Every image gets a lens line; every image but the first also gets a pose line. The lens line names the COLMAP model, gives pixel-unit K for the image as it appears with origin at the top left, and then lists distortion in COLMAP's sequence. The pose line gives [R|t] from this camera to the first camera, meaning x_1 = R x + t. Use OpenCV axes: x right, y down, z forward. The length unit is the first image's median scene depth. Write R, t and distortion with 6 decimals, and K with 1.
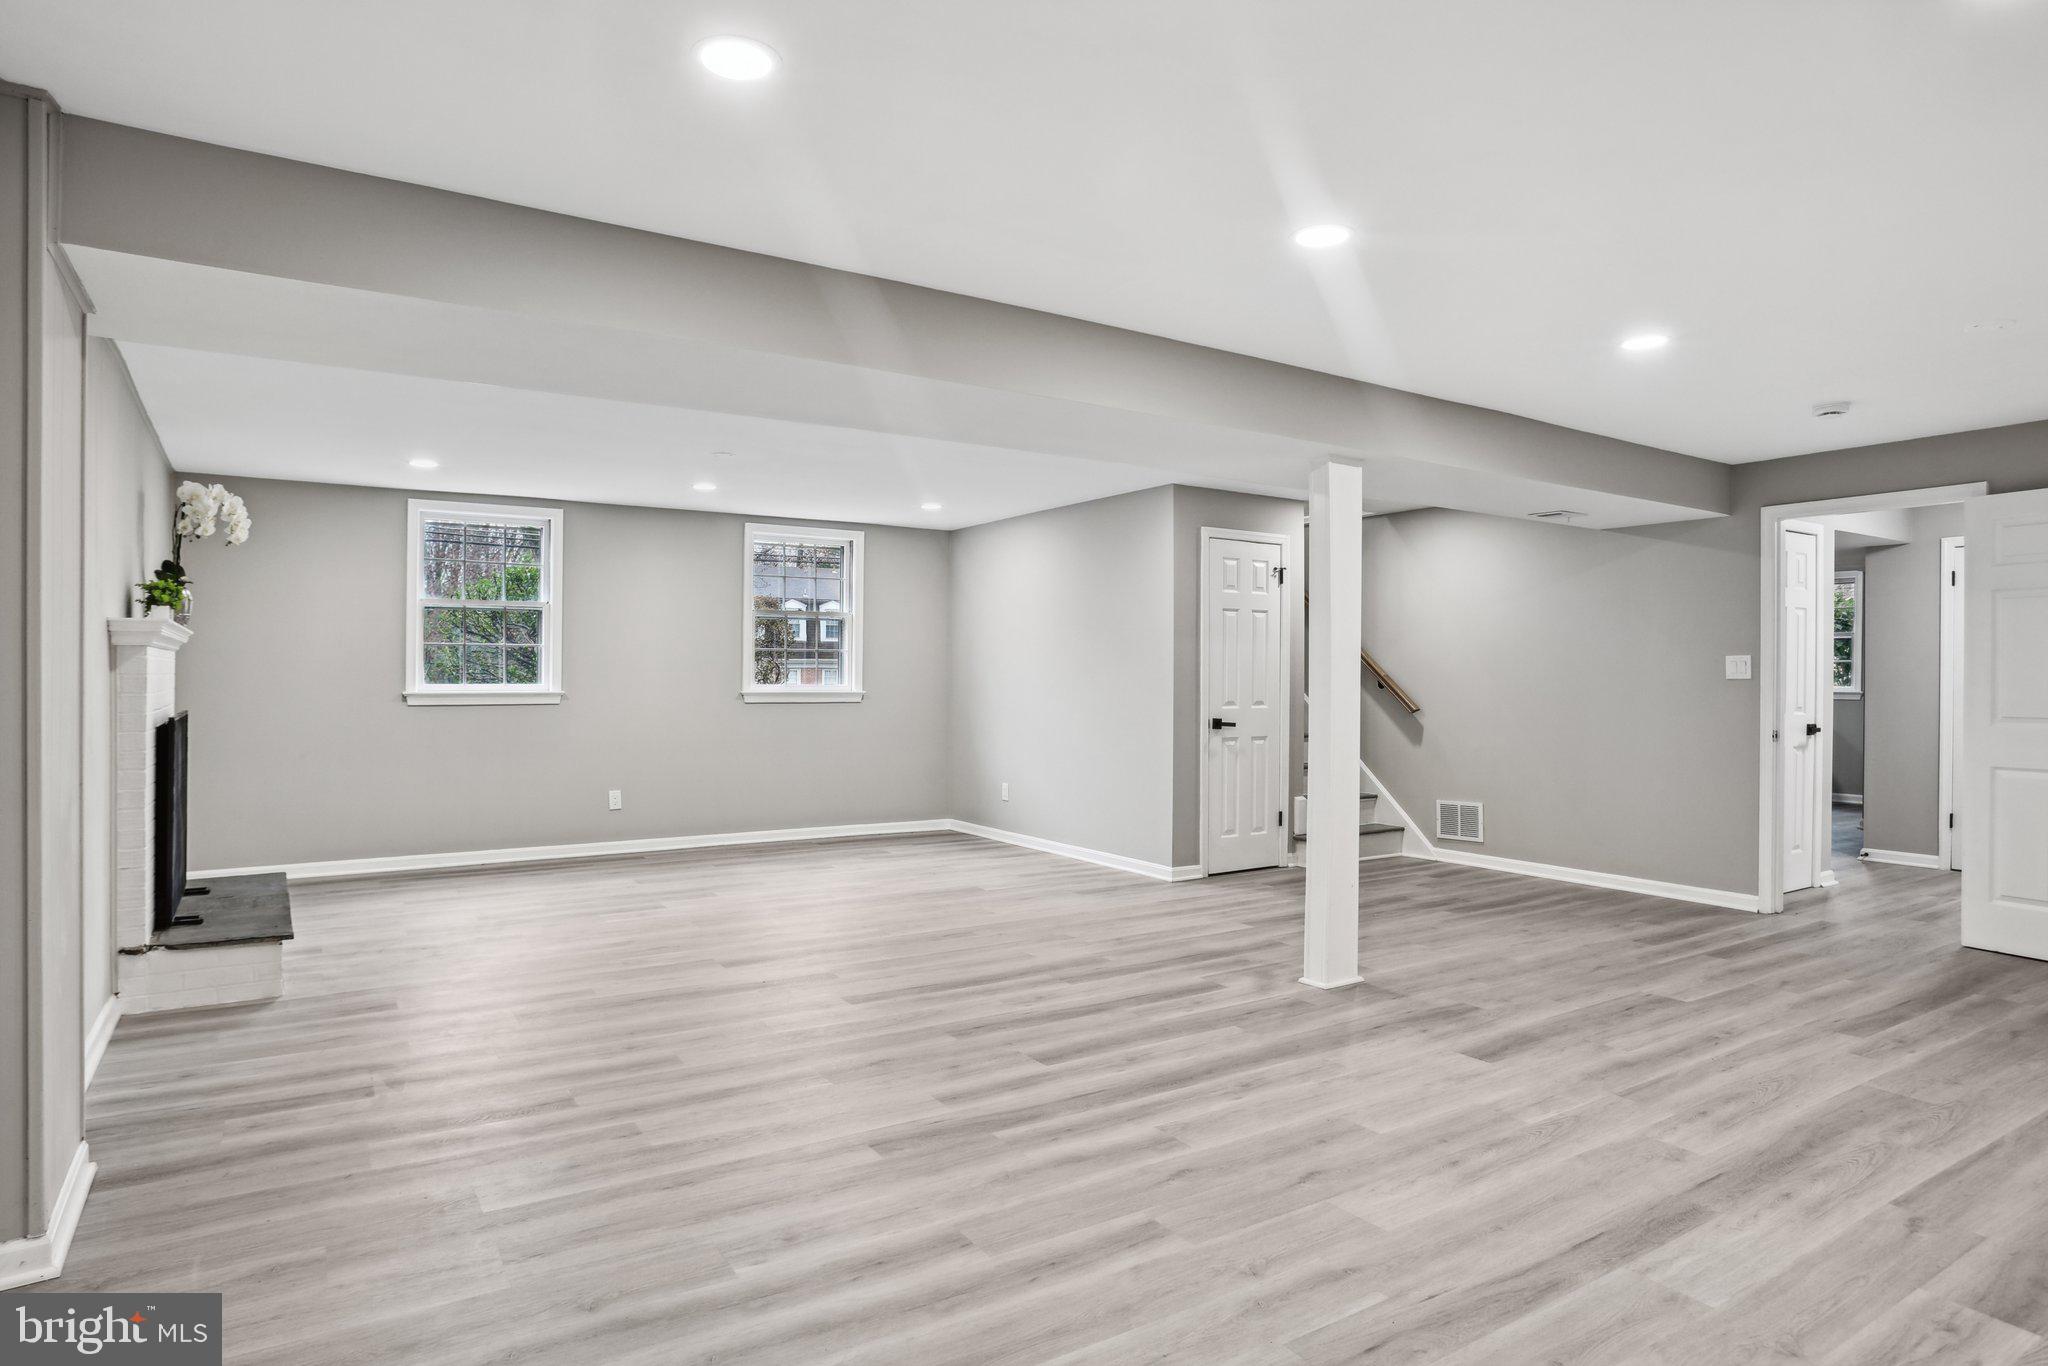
lens RADIAL K [[1168.1, 0, 1053.2], [0, 1168.1, 682.6], [0, 0, 1]] dist [-0.044918, 0.027675]
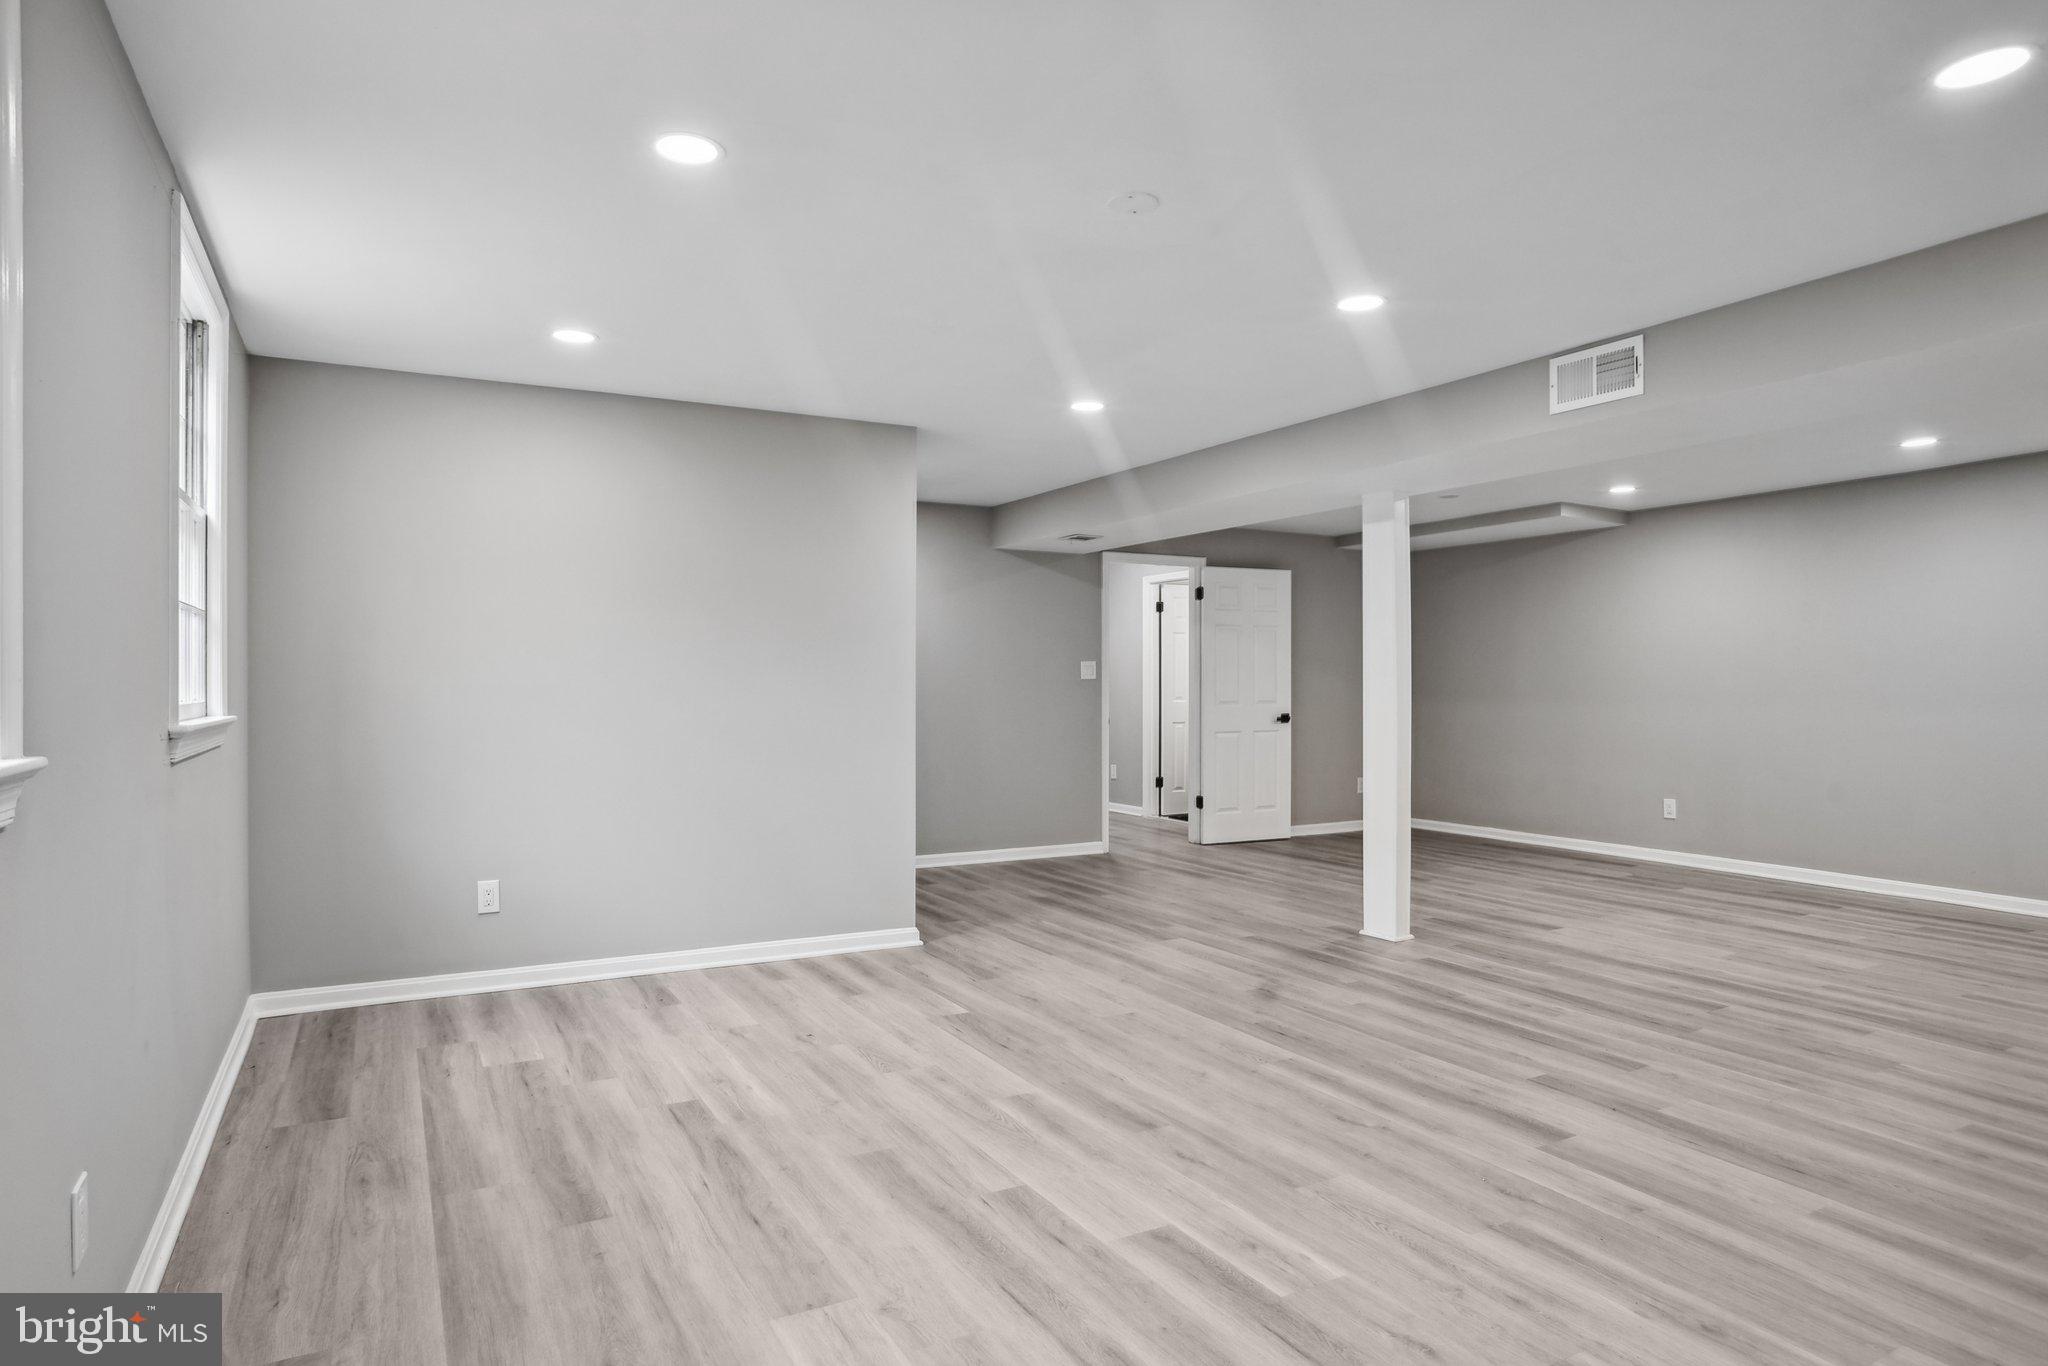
lens RADIAL K [[1168.1, 0, 1006.8], [0, 1168.1, 681.8], [0, 0, 1]] dist [-0.044918, 0.027675]
pose [[0.074571, -0.006414, 0.997195, -1.218171], [0.001381, 0.999979, 0.006328, -0.014589], [-0.997215, 0.000906, 0.074578, 1.624245]]
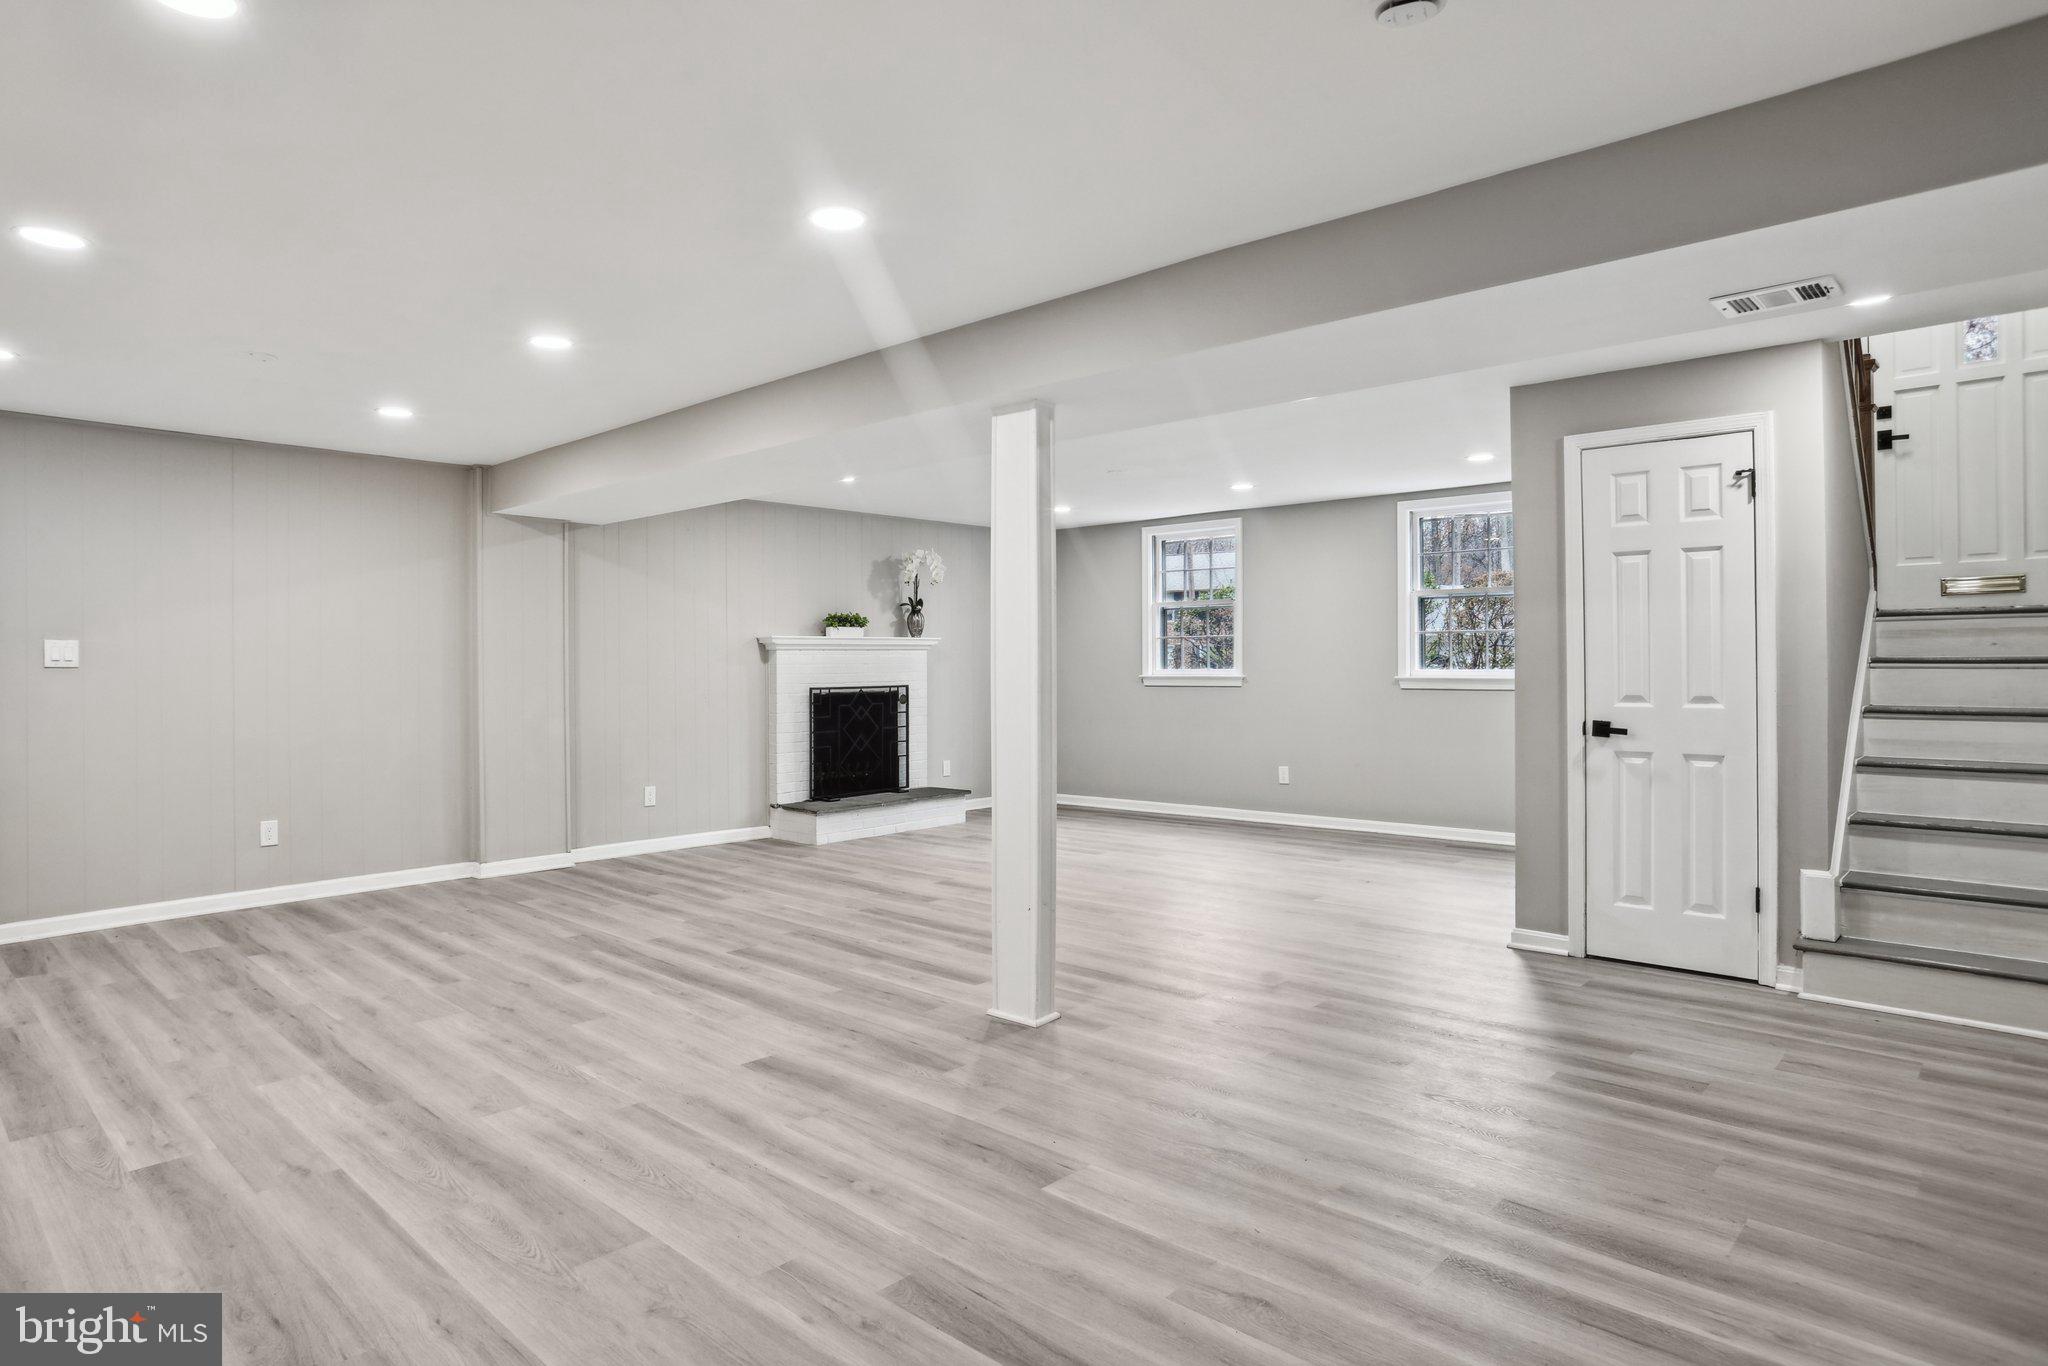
lens RADIAL K [[1168.1, 0, 920.4], [0, 1168.1, 672.3], [0, 0, 1]] dist [-0.044918, 0.027675]
pose [[0.169850, 0.003014, -0.985465, 1.341912], [0.003217, 0.999988, 0.003613, -0.001936], [0.985465, -0.003784, 0.169838, 0.973059]]
